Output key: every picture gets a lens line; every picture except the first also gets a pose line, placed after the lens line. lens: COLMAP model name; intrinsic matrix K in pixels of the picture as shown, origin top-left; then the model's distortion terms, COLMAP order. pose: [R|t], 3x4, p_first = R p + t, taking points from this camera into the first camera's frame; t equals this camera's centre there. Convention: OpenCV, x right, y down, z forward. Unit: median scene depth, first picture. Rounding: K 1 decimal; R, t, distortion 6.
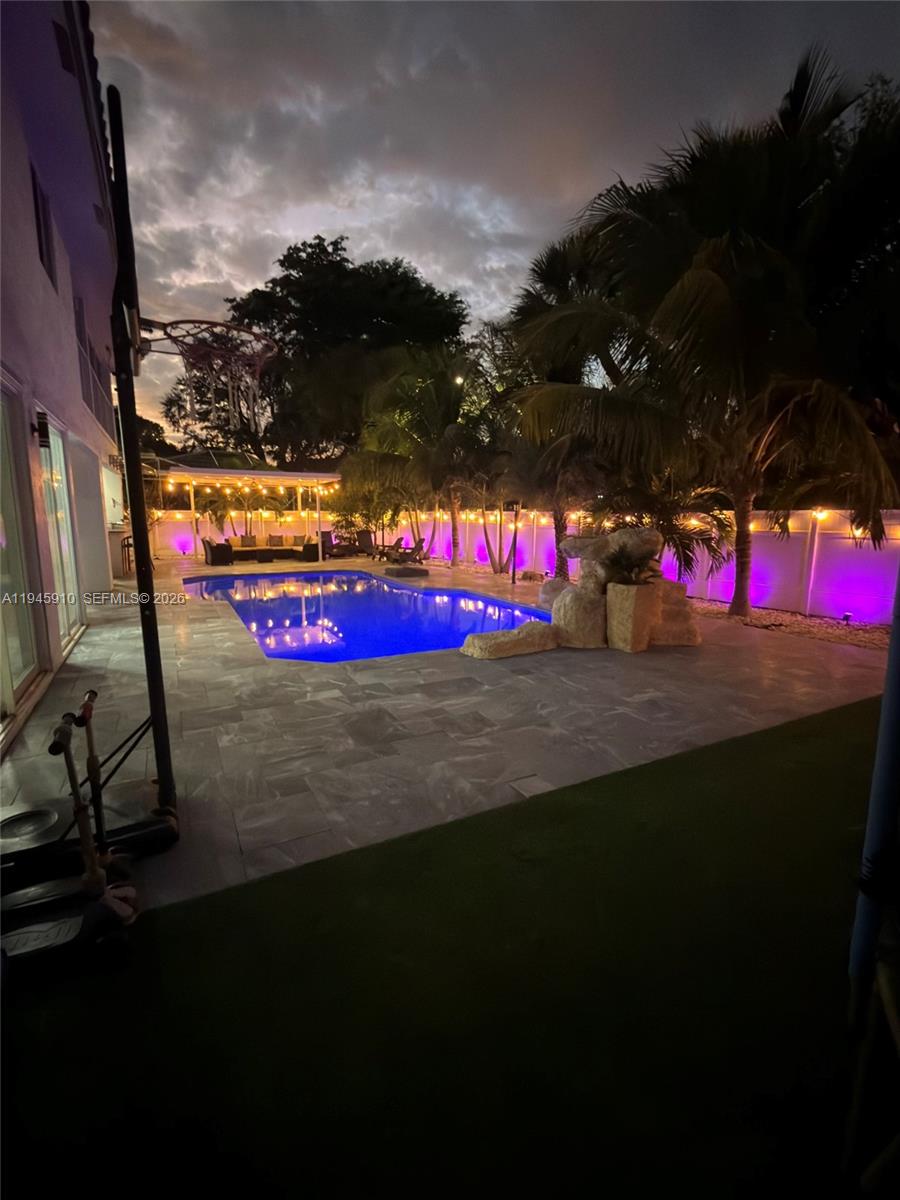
lens RADIAL K [[542.2, 0, 450.0], [0, 542.2, 600.0], [0, 0, 1]] dist [0.000129, -0.000037]
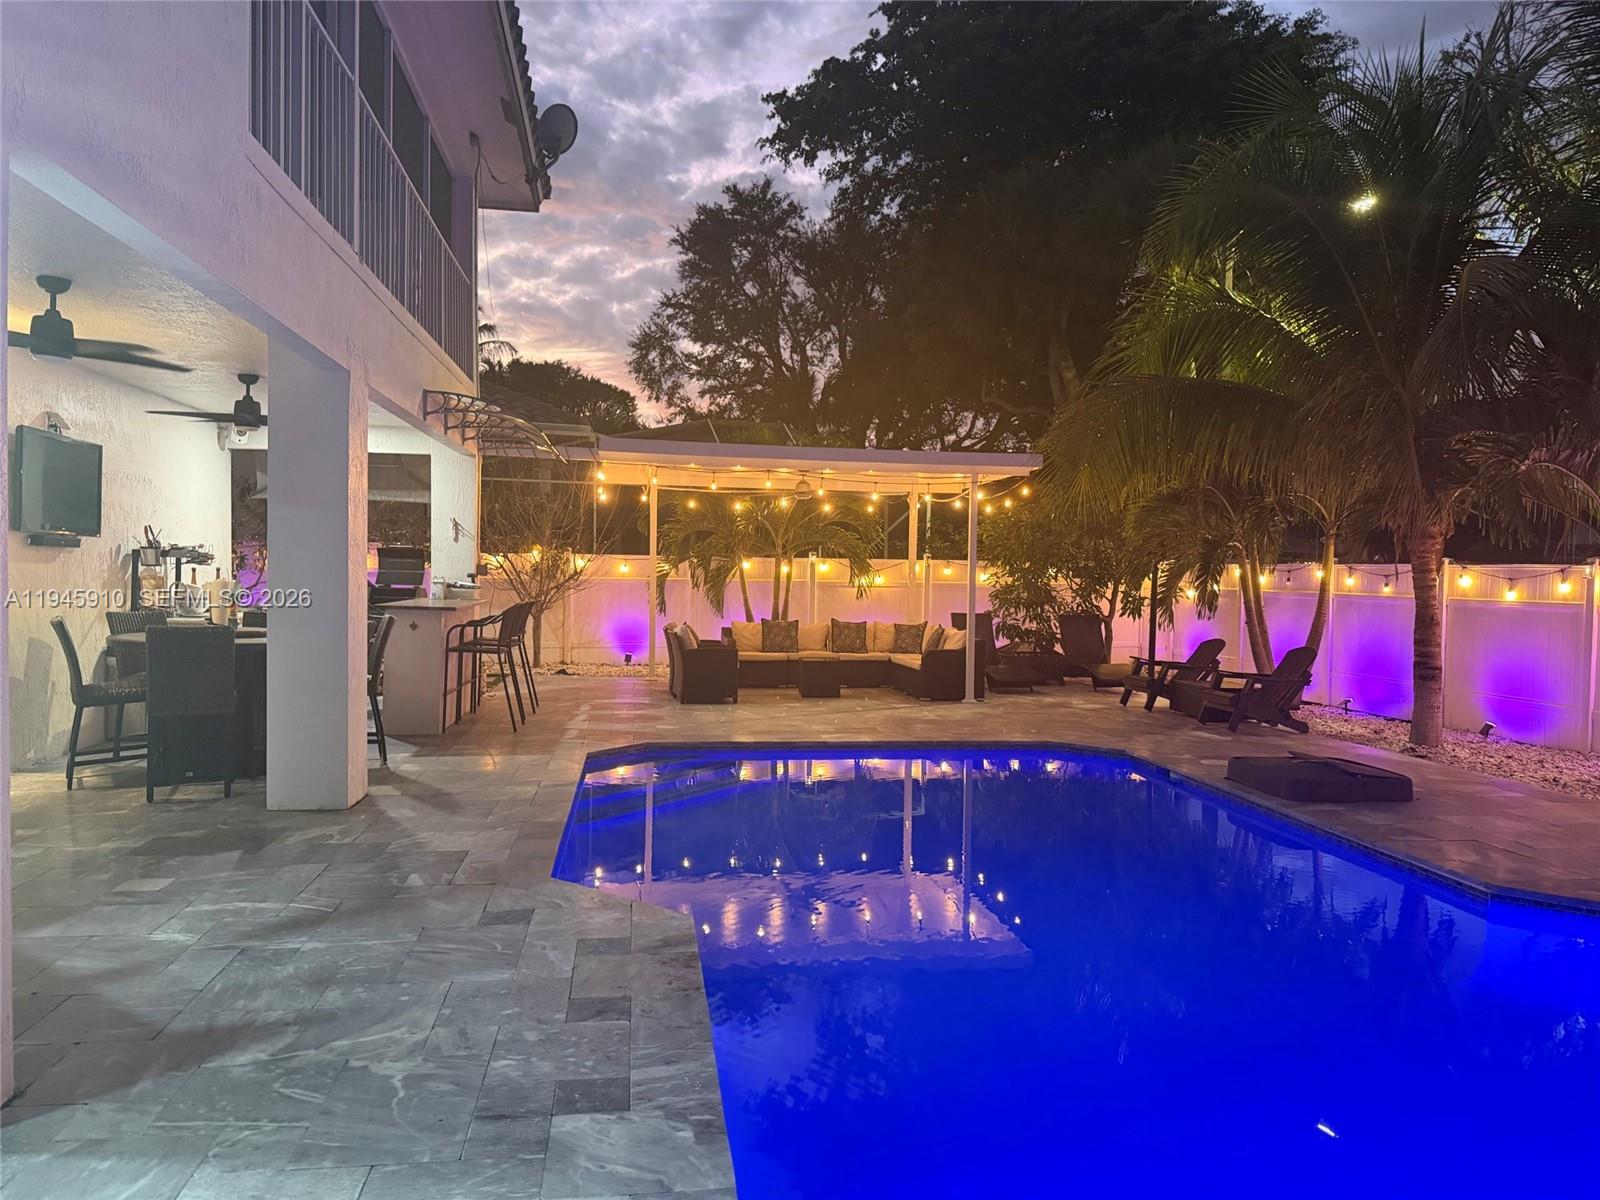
lens RADIAL K [[1108.6, 0, 800.0], [0, 1108.6, 600.0], [0, 0, 1]] dist [0.092299, -0.000659]
pose [[0.945269, 0.021506, -0.325583, -0.099684], [-0.063769, 0.990761, -0.119696, -0.038865], [0.320001, 0.133907, 0.937906, 0.256307]]
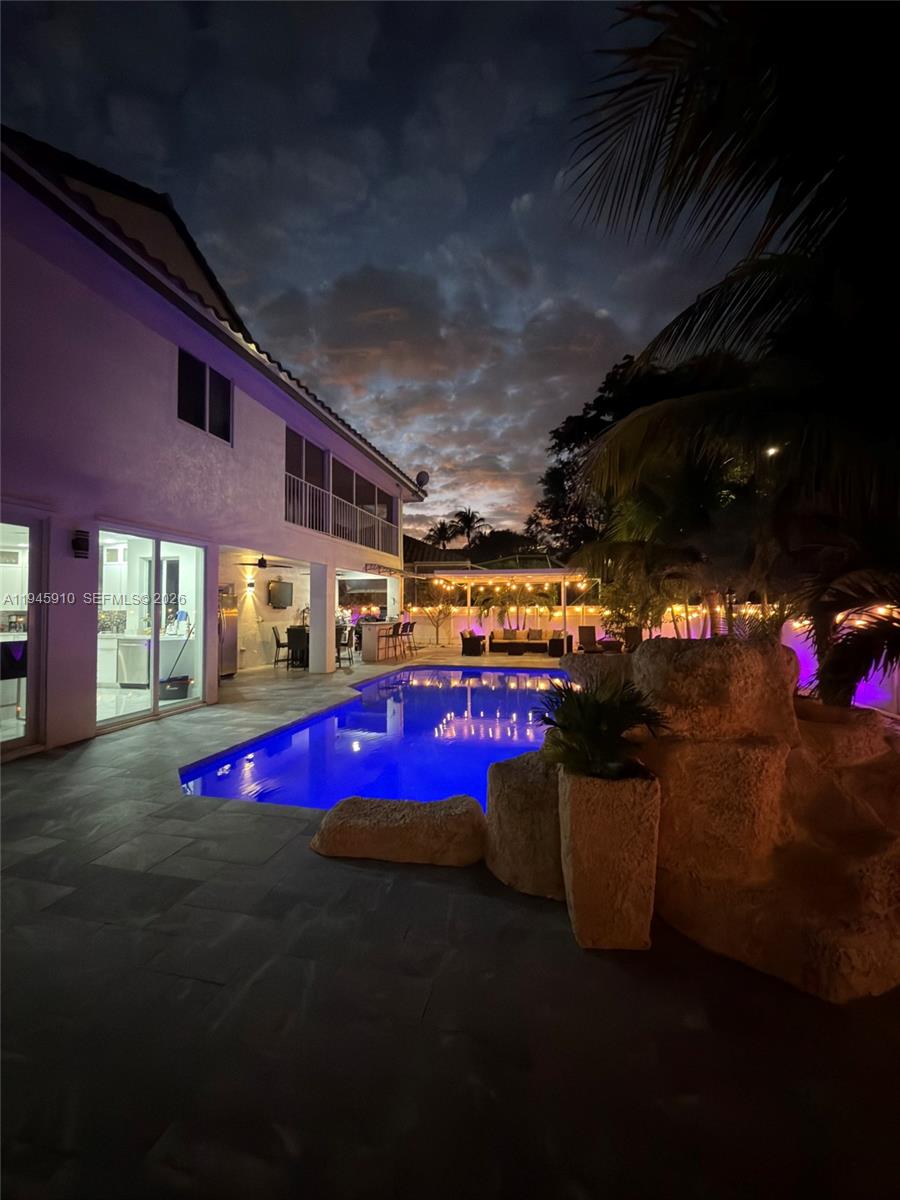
lens RADIAL K [[477.9, 0, 450.0], [0, 477.9, 600.0], [0, 0, 1]] dist [-0.002086, -0.000071]
pose [[0.748991, -0.018379, -0.662325, 0.156651], [-0.097460, 0.985686, -0.137564, -0.030880], [0.655373, 0.167584, 0.736479, 0.197318]]
